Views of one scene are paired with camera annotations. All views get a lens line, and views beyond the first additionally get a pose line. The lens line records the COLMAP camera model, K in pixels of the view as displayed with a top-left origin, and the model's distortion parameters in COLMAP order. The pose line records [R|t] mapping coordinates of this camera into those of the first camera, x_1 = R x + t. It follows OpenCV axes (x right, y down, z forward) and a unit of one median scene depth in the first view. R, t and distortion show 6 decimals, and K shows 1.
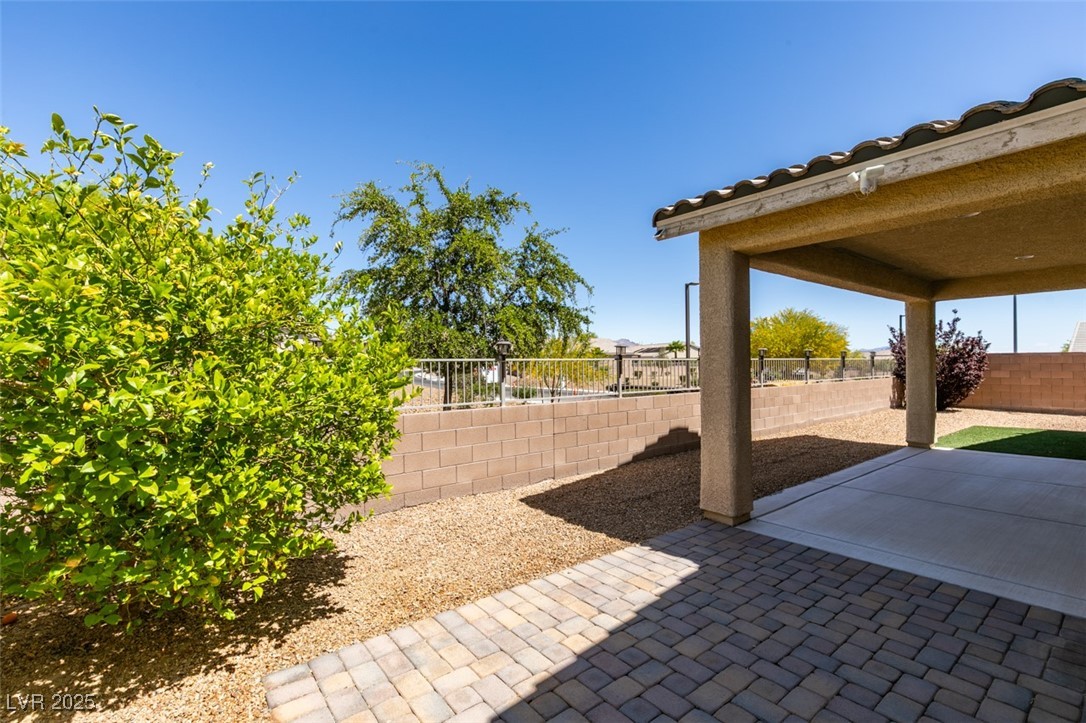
lens RADIAL K [[484.9, 0, 542.2], [0, 484.9, 359.8], [0, 0, 1]] dist [0.005148, -0.001682]
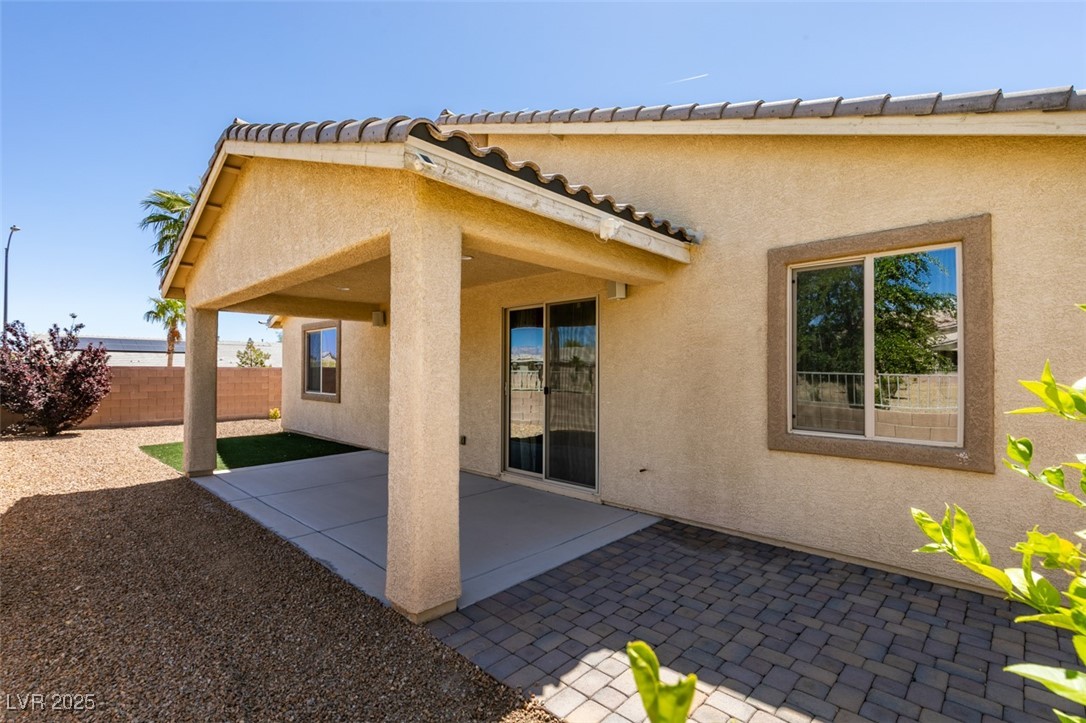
lens RADIAL K [[484.9, 0, 569.5], [0, 484.9, 359.3], [0, 0, 1]] dist [0.005148, -0.001682]
pose [[-0.133431, 0.035020, 0.990439, -0.428474], [-0.009960, 0.999278, -0.036674, -0.006426], [-0.991008, -0.014758, -0.132986, 1.113254]]
